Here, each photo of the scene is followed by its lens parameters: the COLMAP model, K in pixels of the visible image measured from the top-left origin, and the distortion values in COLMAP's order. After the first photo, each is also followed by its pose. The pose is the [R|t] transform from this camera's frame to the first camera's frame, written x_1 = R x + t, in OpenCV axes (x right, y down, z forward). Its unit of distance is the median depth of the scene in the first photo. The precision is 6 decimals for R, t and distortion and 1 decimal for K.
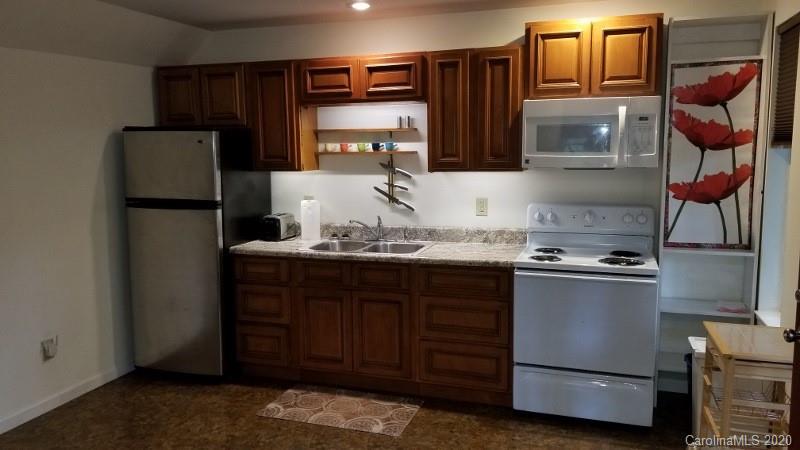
lens RADIAL K [[636.0, 0, 400.0], [0, 636.0, 225.0], [0, 0, 1]] dist [0.152993, -0.280487]
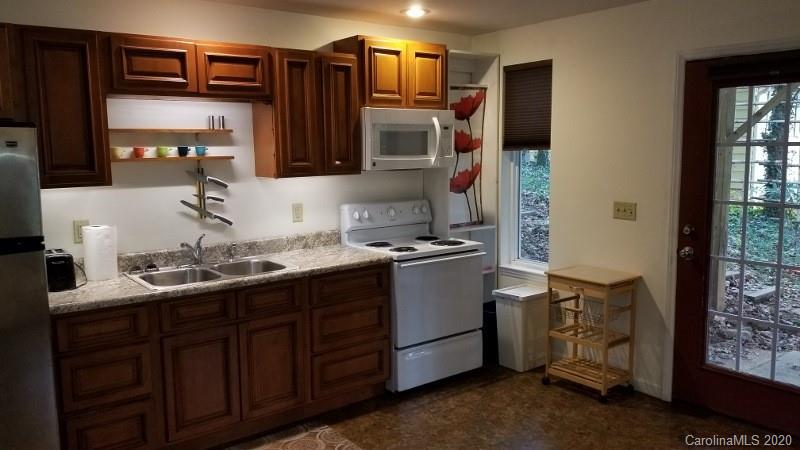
lens RADIAL K [[636.0, 0, 400.0], [0, 636.0, 225.0], [0, 0, 1]] dist [0.152993, -0.280487]
pose [[0.551916, -0.100714, 0.827795, -0.641164], [0.113181, 0.992541, 0.045296, -0.038911], [-0.826183, 0.068691, 0.559199, 0.350152]]
